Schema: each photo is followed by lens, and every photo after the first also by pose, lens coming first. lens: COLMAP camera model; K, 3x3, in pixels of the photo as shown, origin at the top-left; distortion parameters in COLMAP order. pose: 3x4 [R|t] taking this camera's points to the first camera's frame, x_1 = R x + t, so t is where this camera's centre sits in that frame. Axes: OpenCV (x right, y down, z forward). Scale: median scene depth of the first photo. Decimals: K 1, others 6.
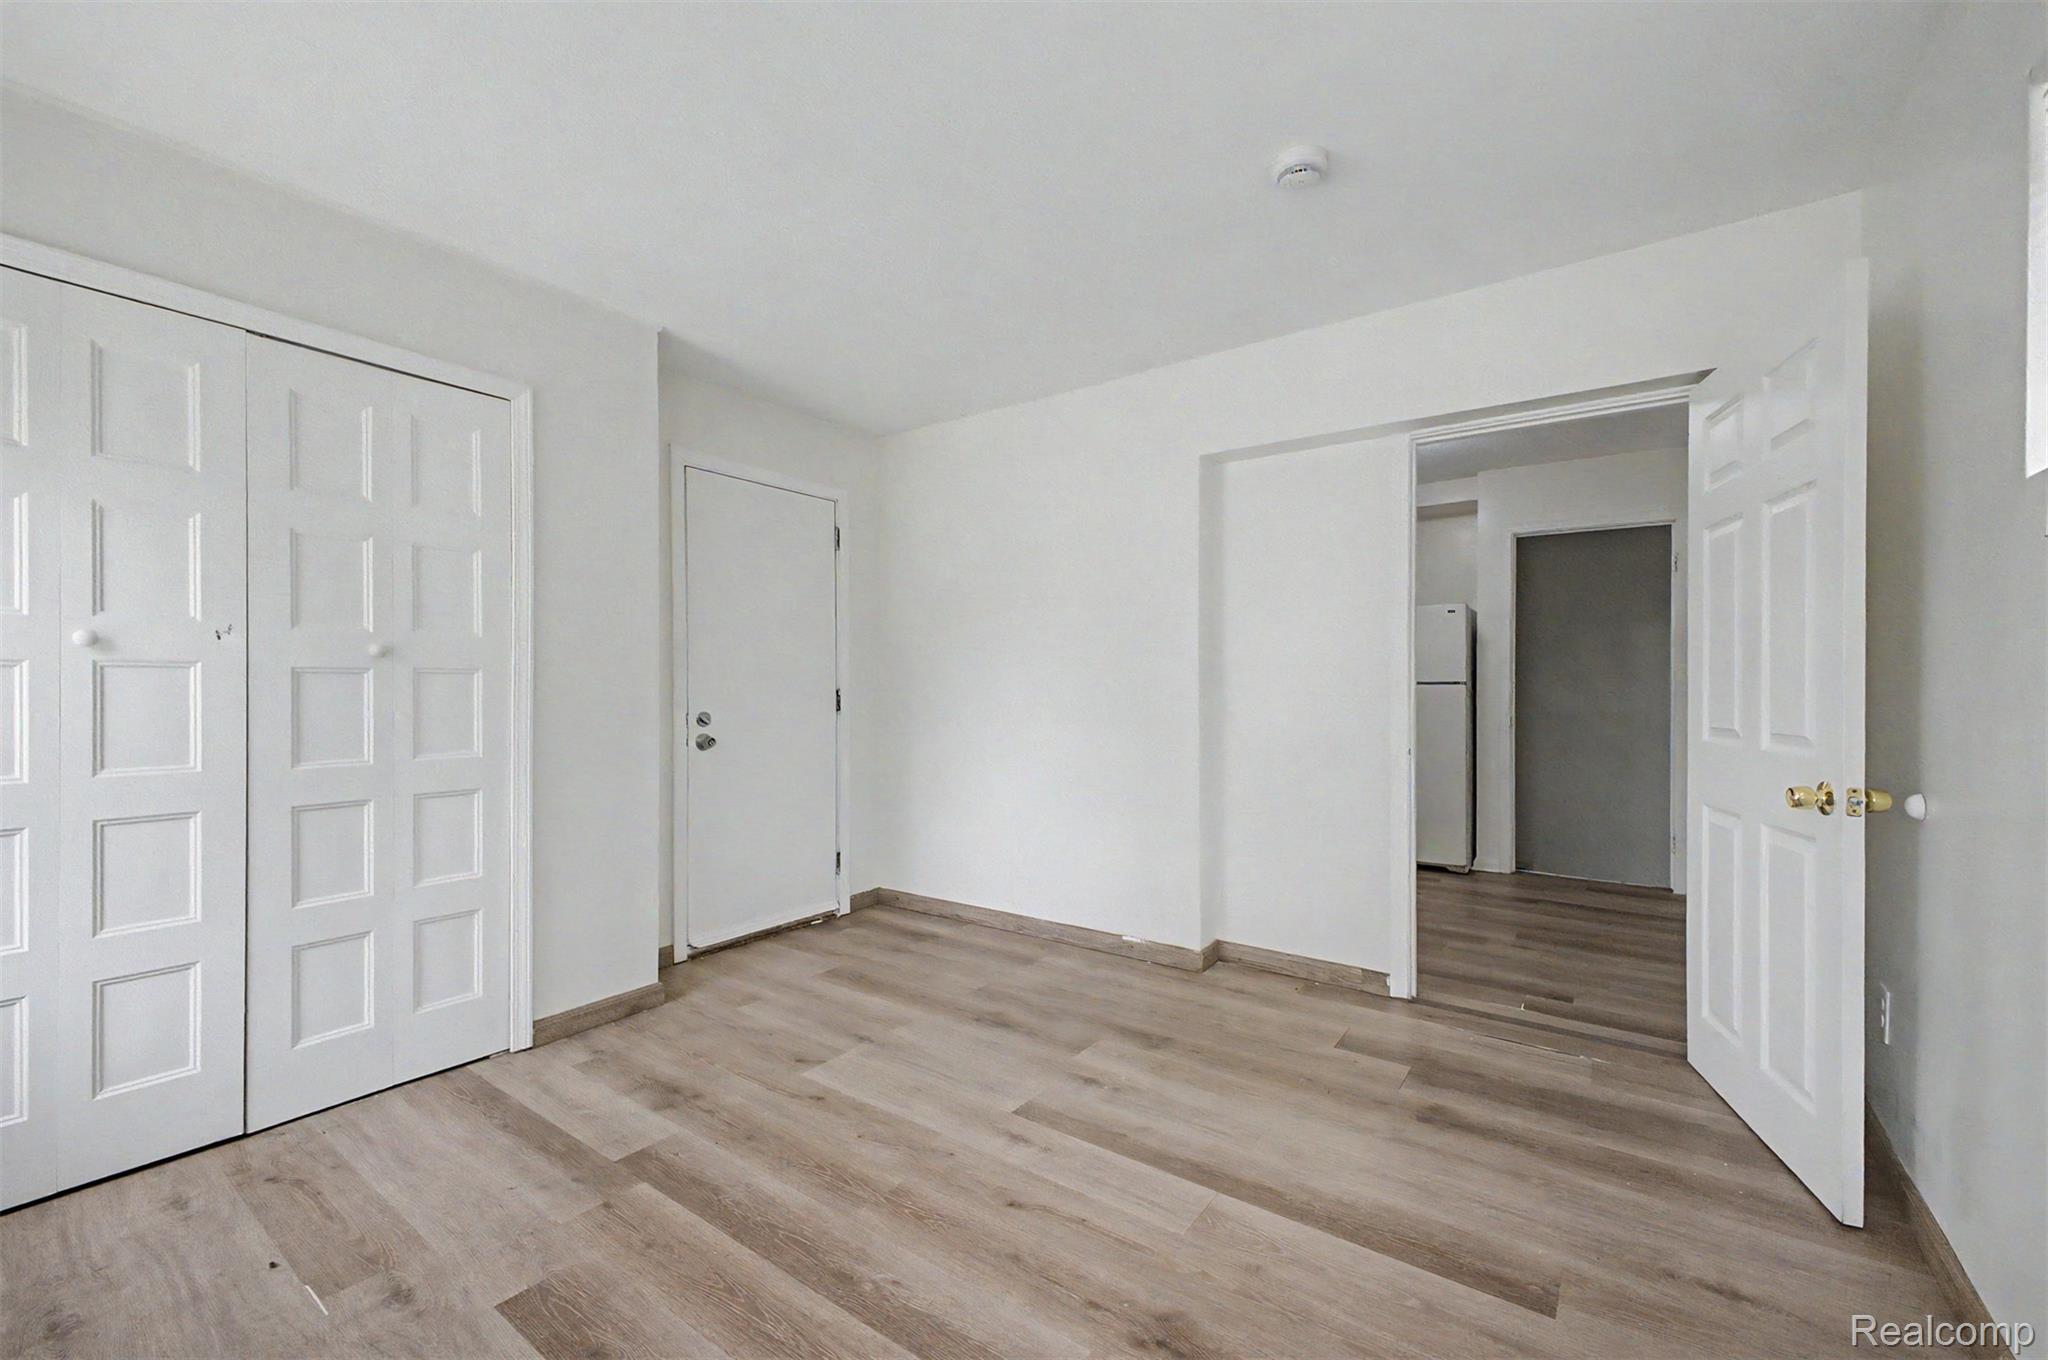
lens RADIAL K [[830.9, 0, 1029.2], [0, 830.9, 688.9], [0, 0, 1]] dist [0.029844, -0.004831]
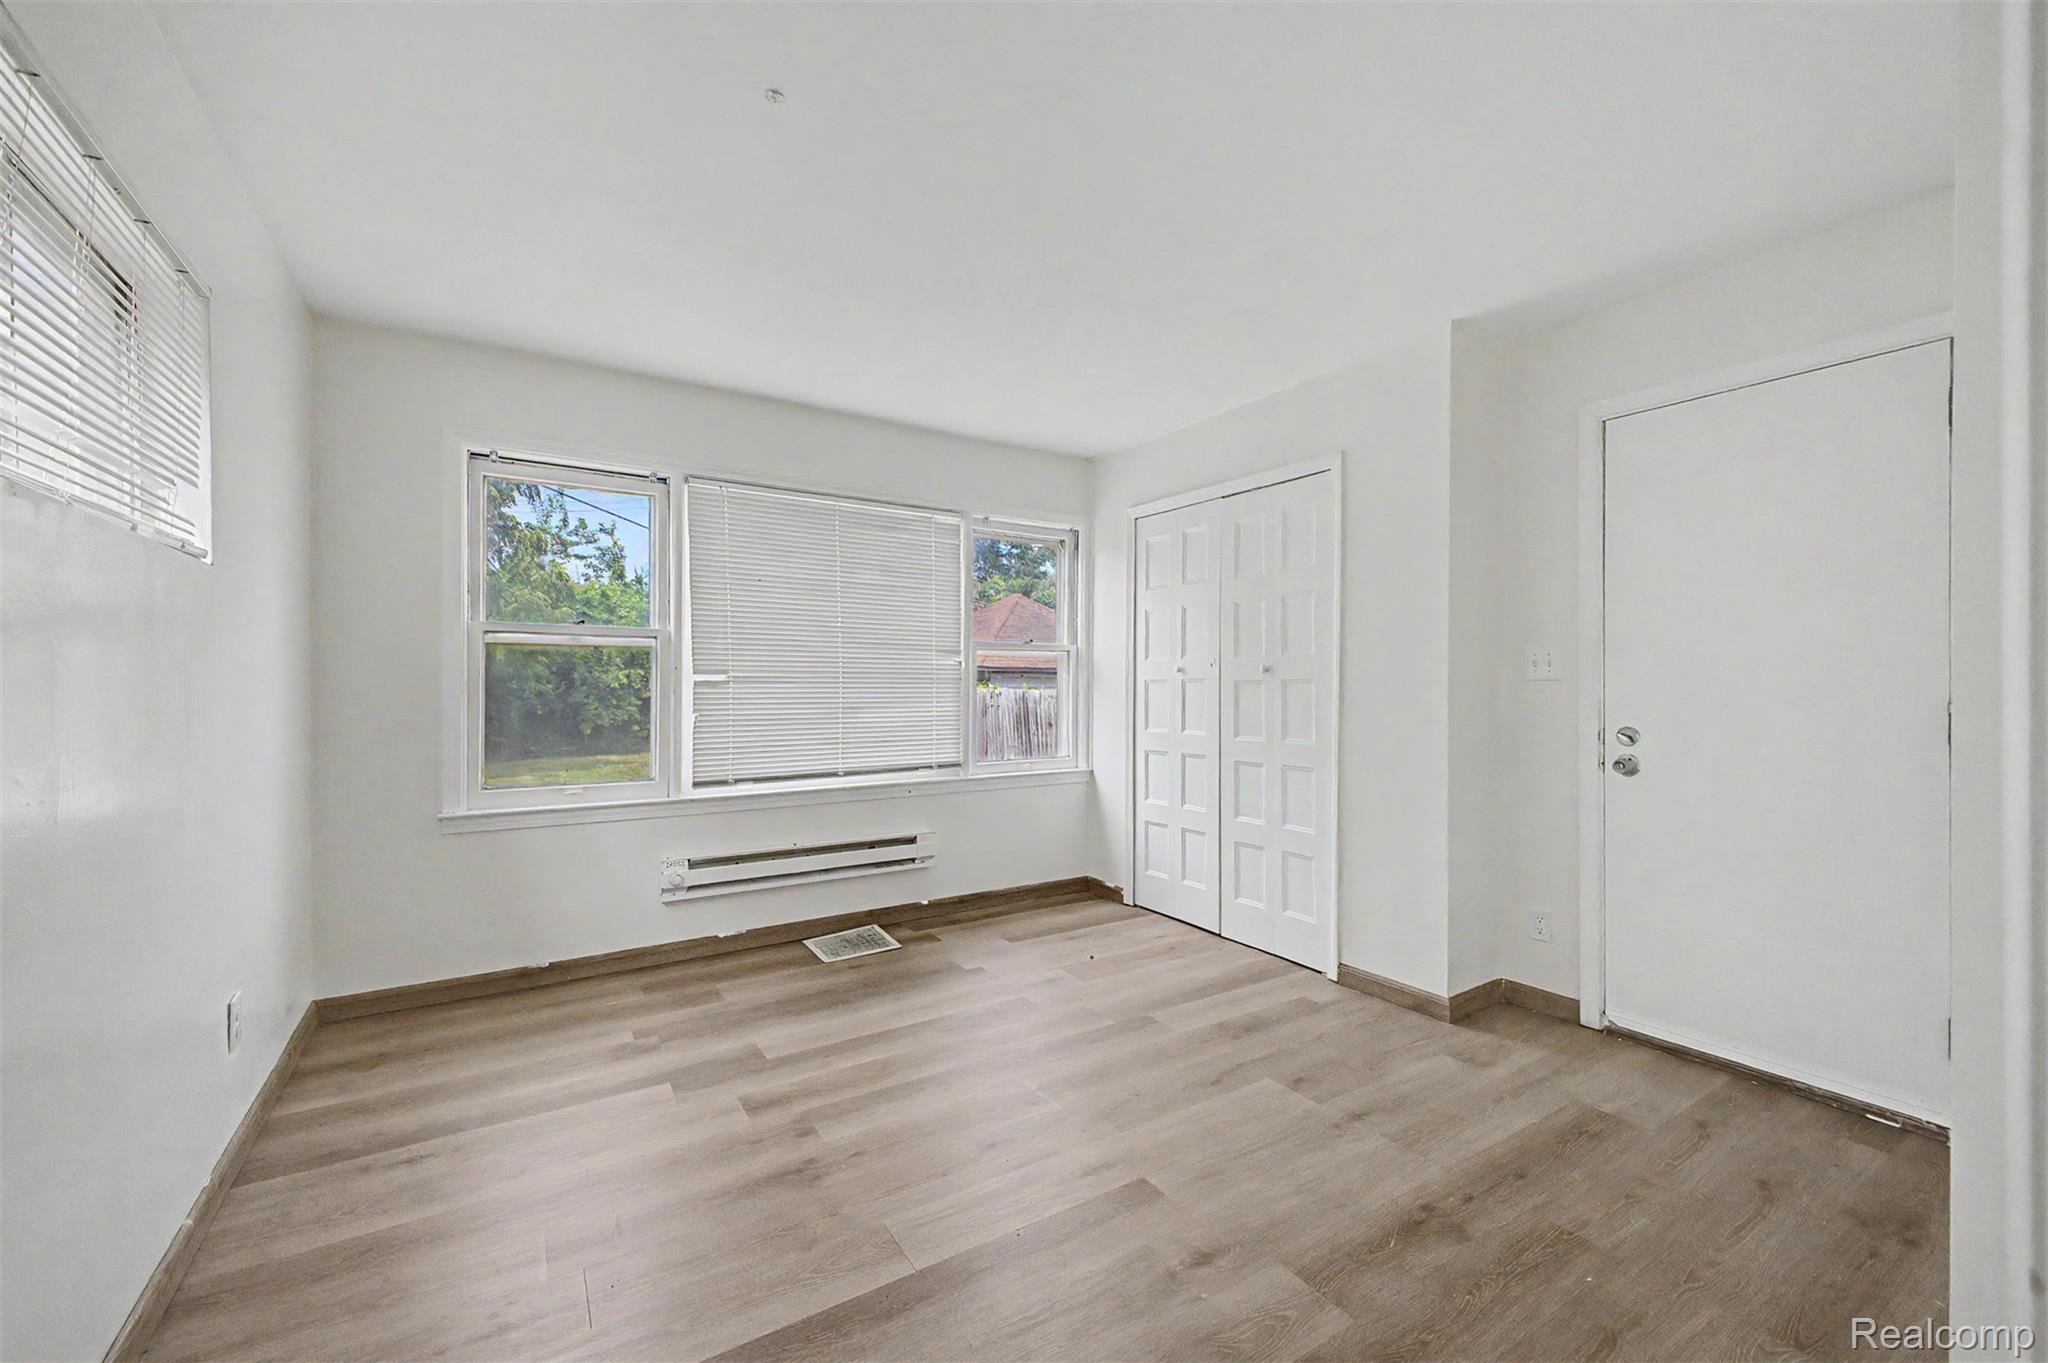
lens RADIAL K [[822.4, 0, 1030.6], [0, 822.4, 686.1], [0, 0, 1]] dist [0.029438, -0.008567]
pose [[-0.370613, 0.003769, -0.928780, 0.714621], [0.001166, 0.999993, 0.003593, -0.017571], [0.928787, 0.000249, -0.370615, 1.032085]]
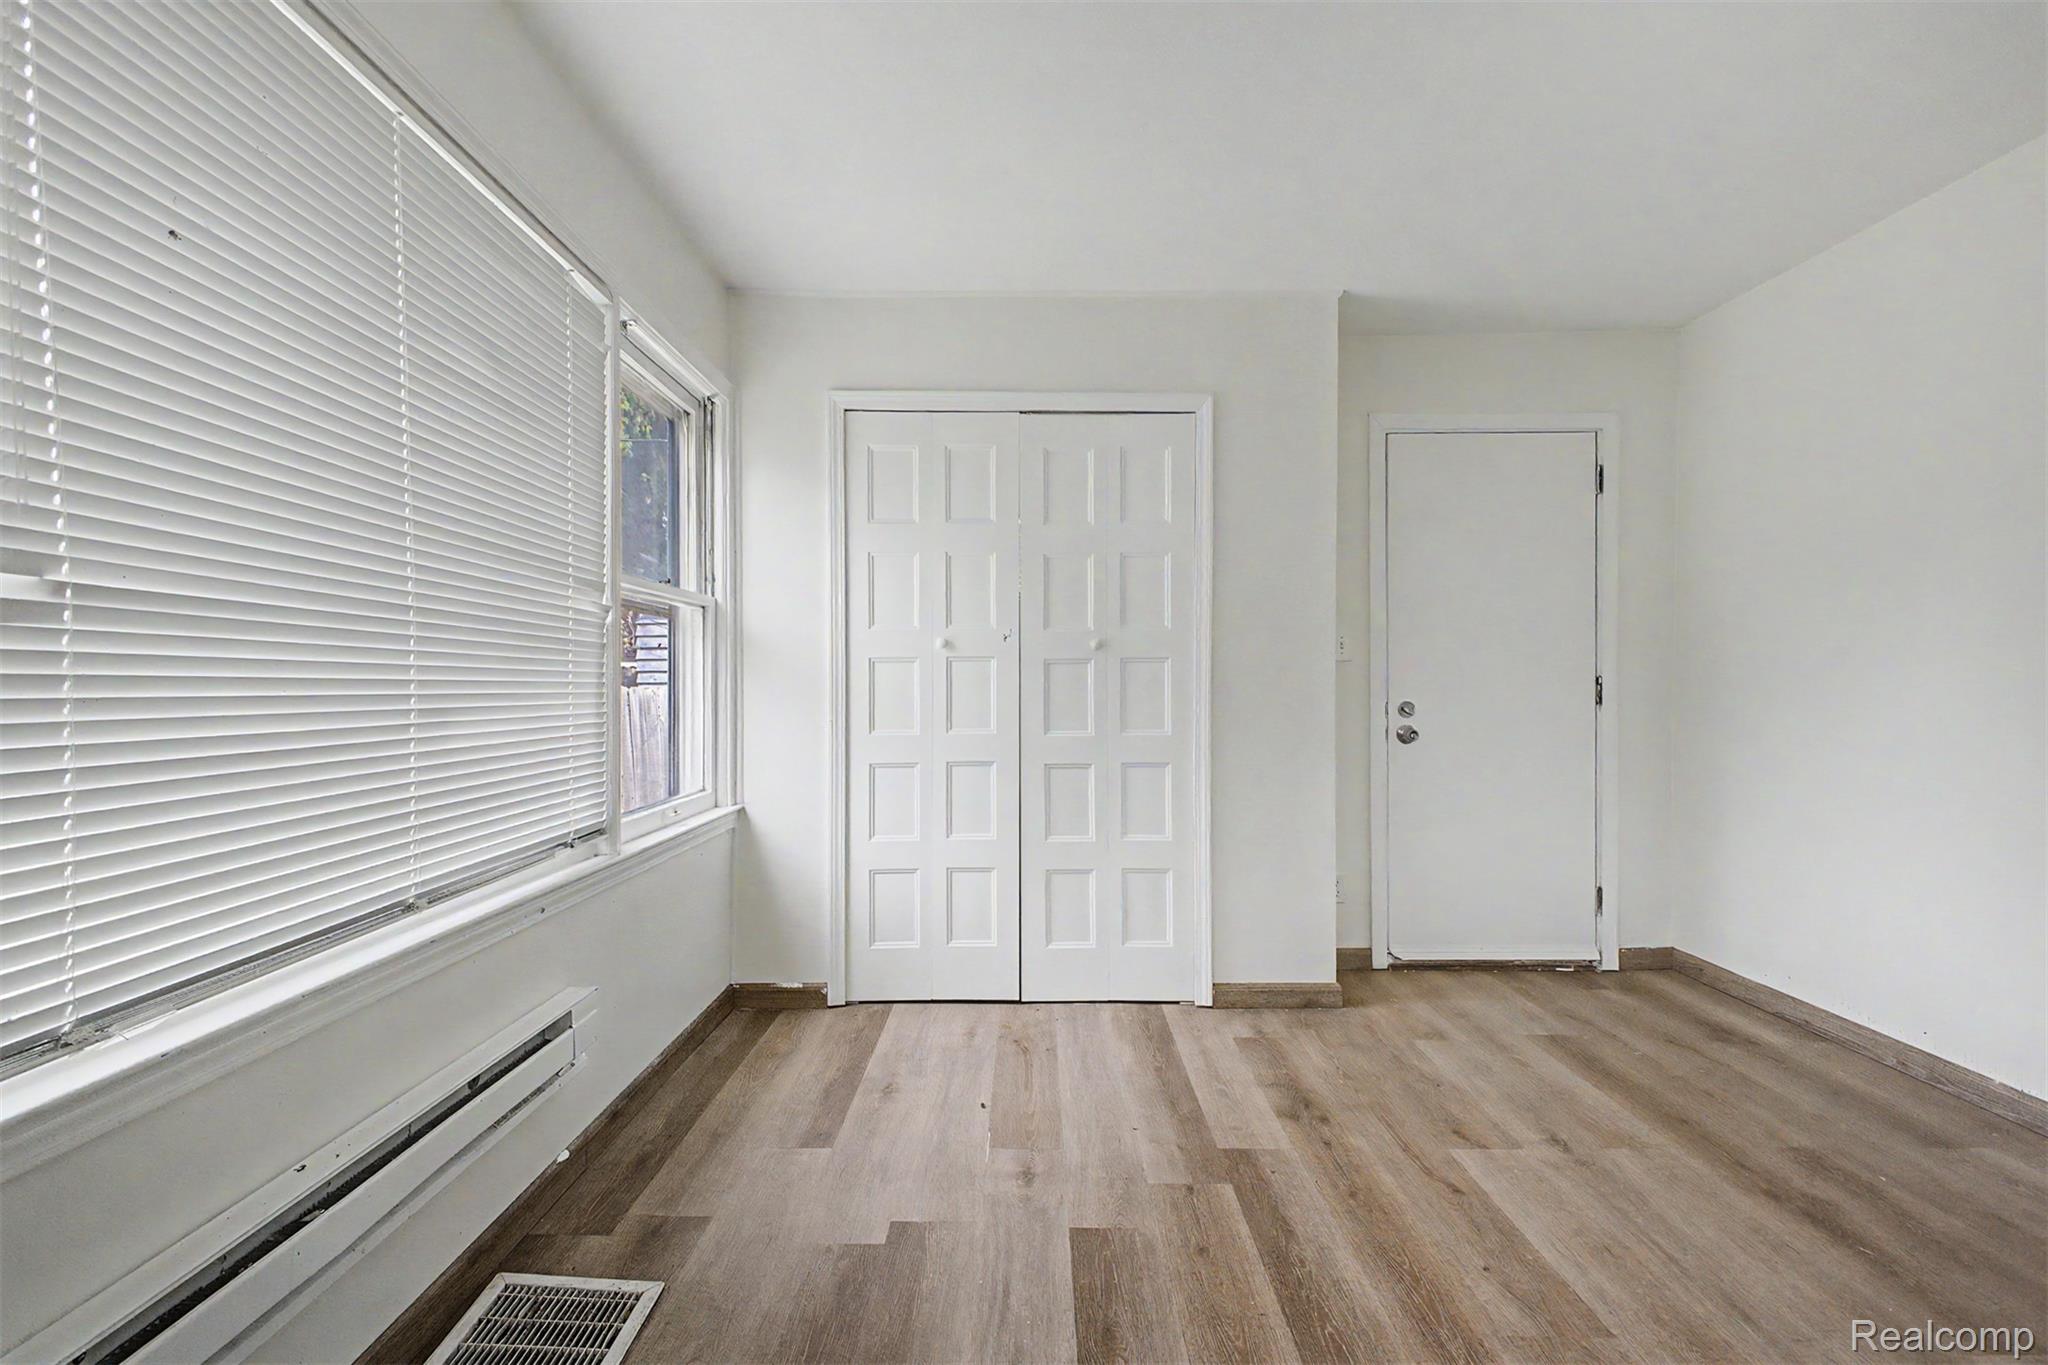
lens RADIAL K [[822.4, 0, 1030.6], [0, 822.4, 687.1], [0, 0, 1]] dist [0.029438, -0.008567]
pose [[0.590156, 0.004940, -0.807274, 0.125631], [0.001296, 0.999974, 0.007067, 0.007878], [0.807288, -0.005217, 0.590134, 0.189301]]
